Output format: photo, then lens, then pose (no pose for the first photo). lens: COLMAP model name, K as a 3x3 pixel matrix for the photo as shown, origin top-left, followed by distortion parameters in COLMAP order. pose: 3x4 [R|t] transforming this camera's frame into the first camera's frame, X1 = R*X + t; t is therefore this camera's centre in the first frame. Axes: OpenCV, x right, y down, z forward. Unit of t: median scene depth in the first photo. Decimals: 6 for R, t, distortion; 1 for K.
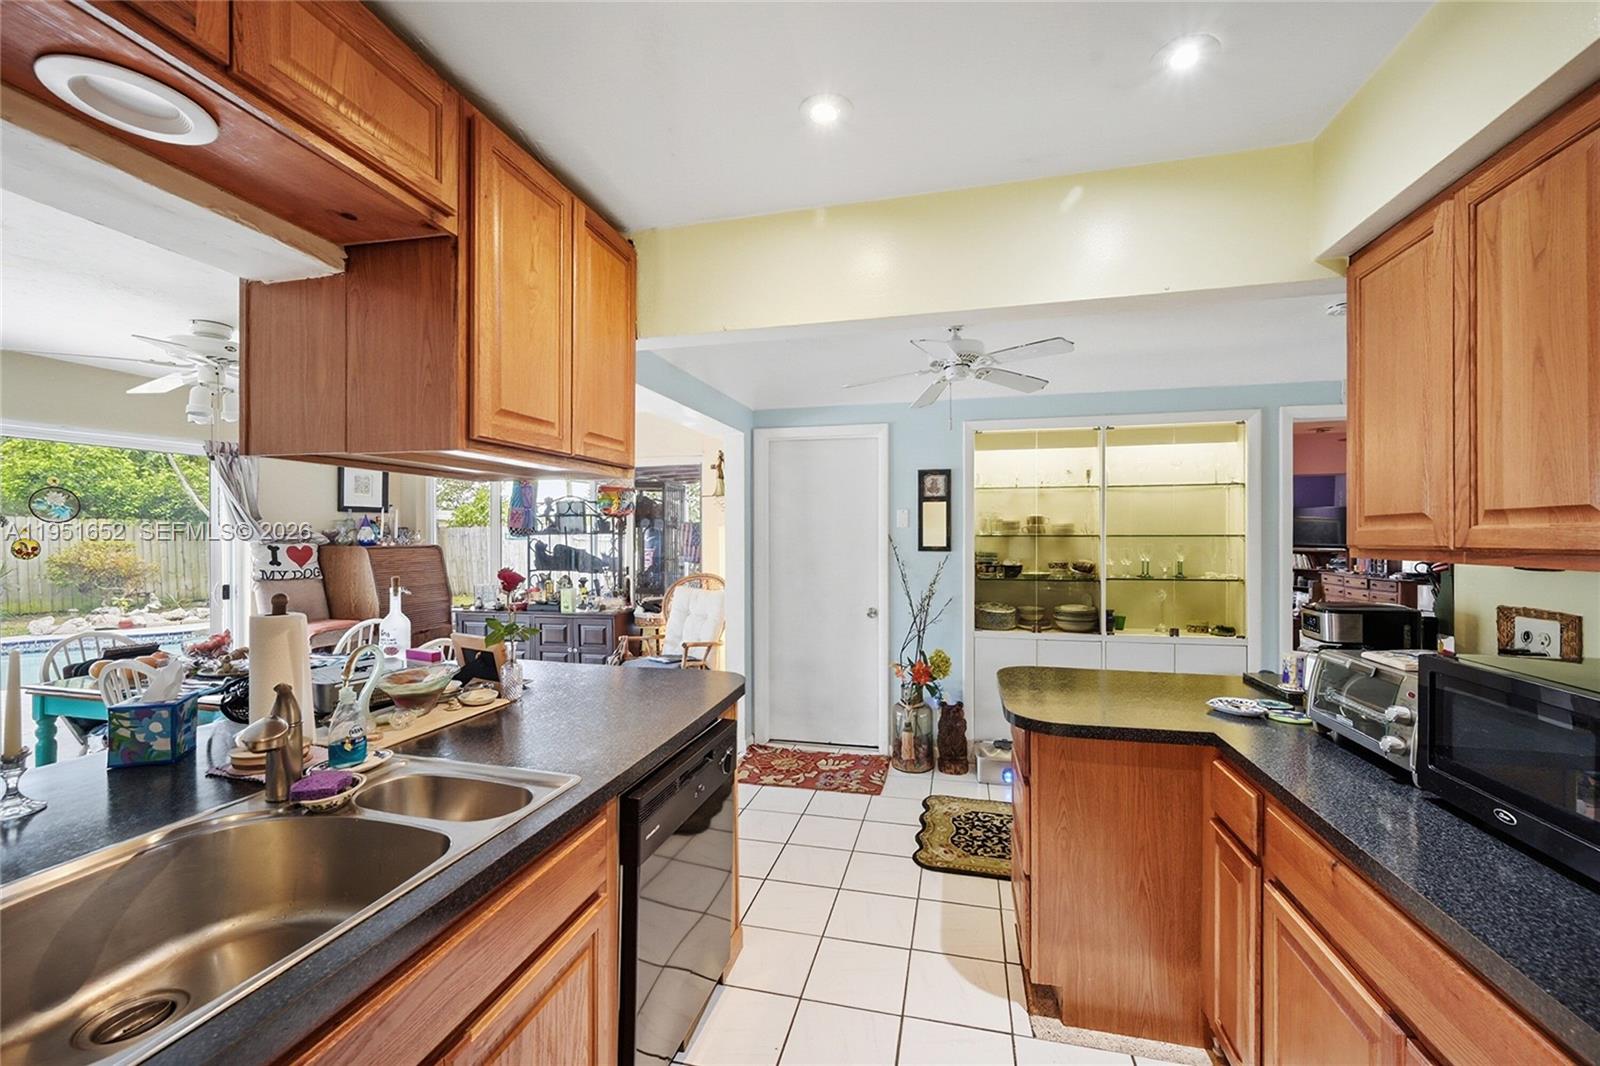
lens RADIAL K [[636.9, 0, 800.0], [0, 636.9, 533.0], [0, 0, 1]] dist [-0.000689, -0.000126]
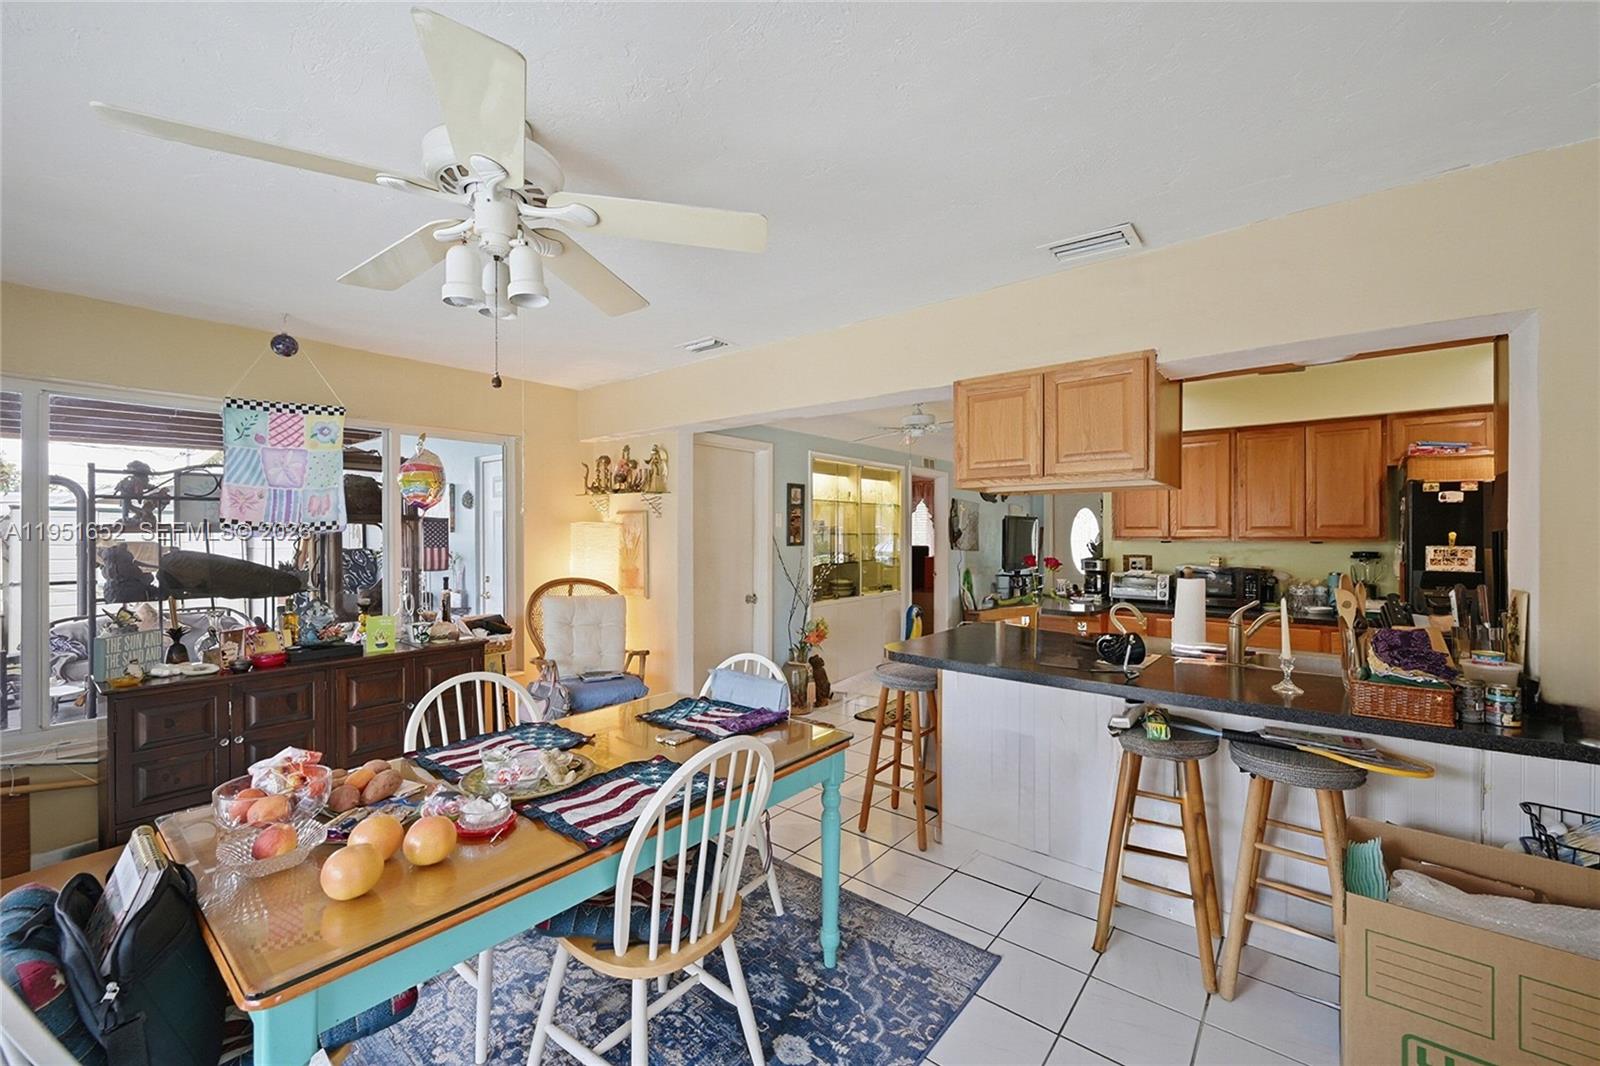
lens RADIAL K [[636.9, 0, 800.0], [0, 636.9, 533.0], [0, 0, 1]] dist [-0.000689, -0.000126]
pose [[0.417095, 0.002125, 0.908860, -0.811993], [-0.002274, 0.999997, -0.001295, 0.003437], [-0.908860, -0.001526, 0.417099, 0.365157]]
